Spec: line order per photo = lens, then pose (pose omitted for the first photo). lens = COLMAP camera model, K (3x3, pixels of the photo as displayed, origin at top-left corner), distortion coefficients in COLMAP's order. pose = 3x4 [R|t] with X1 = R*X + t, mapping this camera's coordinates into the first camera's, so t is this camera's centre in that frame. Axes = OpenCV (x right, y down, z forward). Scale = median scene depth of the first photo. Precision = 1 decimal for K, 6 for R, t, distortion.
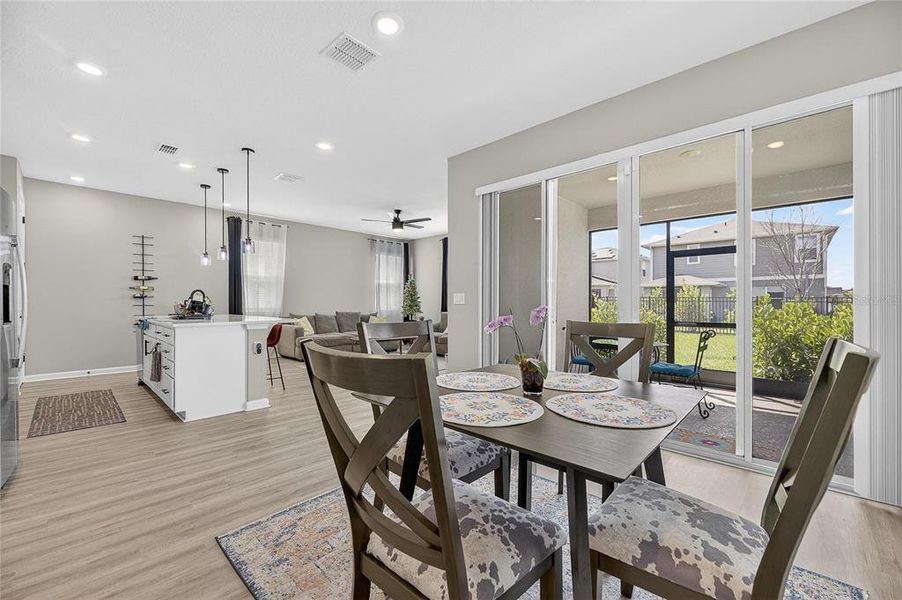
lens RADIAL K [[362.6, 0, 452.4], [0, 362.6, 301.5], [0, 0, 1]] dist [-0.004201, -0.002027]
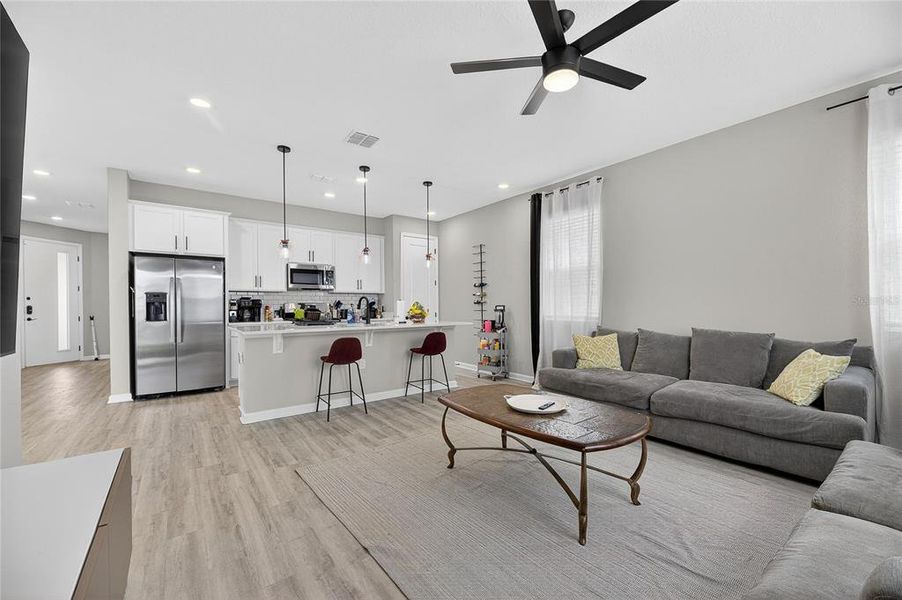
lens RADIAL K [[362.6, 0, 456.4], [0, 362.6, 309.5], [0, 0, 1]] dist [-0.004201, -0.002027]
pose [[-0.156774, 0.006794, -0.987611, 0.148588], [0.008037, 0.999952, 0.005603, 0.000957], [0.987602, -0.007059, -0.156821, 0.799593]]
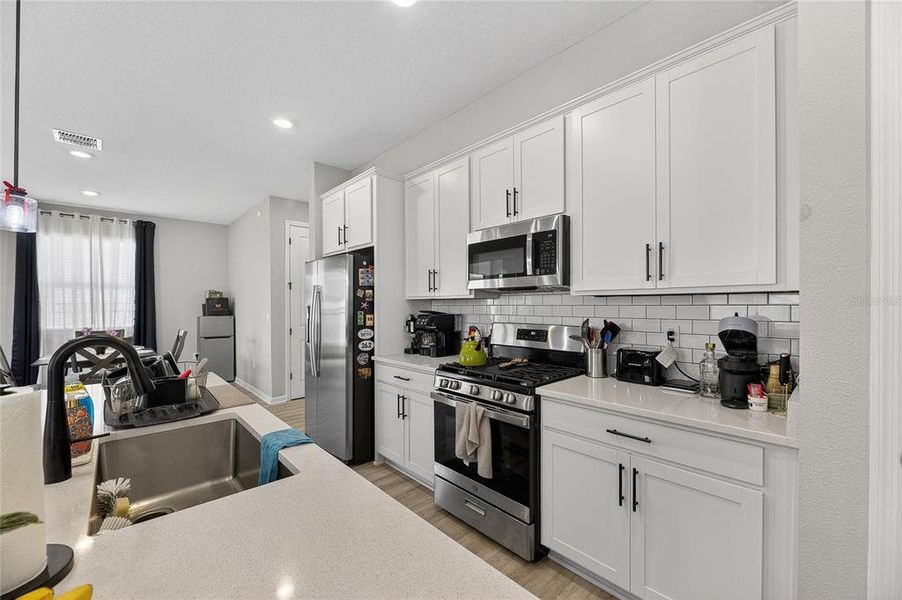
lens RADIAL K [[362.6, 0, 452.4], [0, 362.6, 307.2], [0, 0, 1]] dist [-0.004201, -0.002027]
pose [[-0.997705, -0.000828, 0.067699, -0.524493], [-0.000346, 0.999975, 0.007126, -0.027795], [-0.067704, 0.007086, -0.997680, 0.674574]]
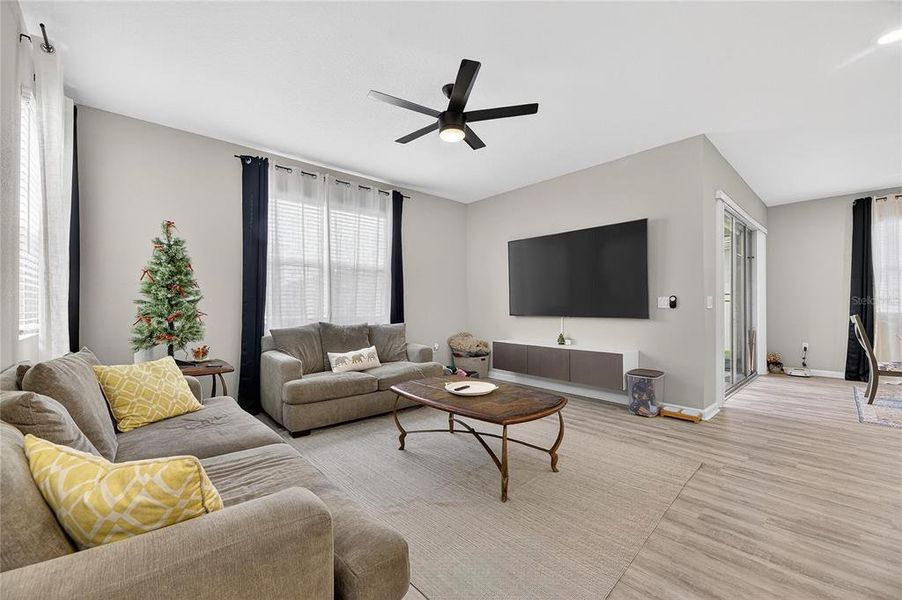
lens RADIAL K [[362.6, 0, 453.3], [0, 362.6, 306.4], [0, 0, 1]] dist [-0.004201, -0.002027]
pose [[0.079053, -0.006810, 0.996847, -0.477443], [0.000442, 0.999977, 0.006796, -0.000806], [-0.996870, -0.000097, 0.079054, 0.805933]]
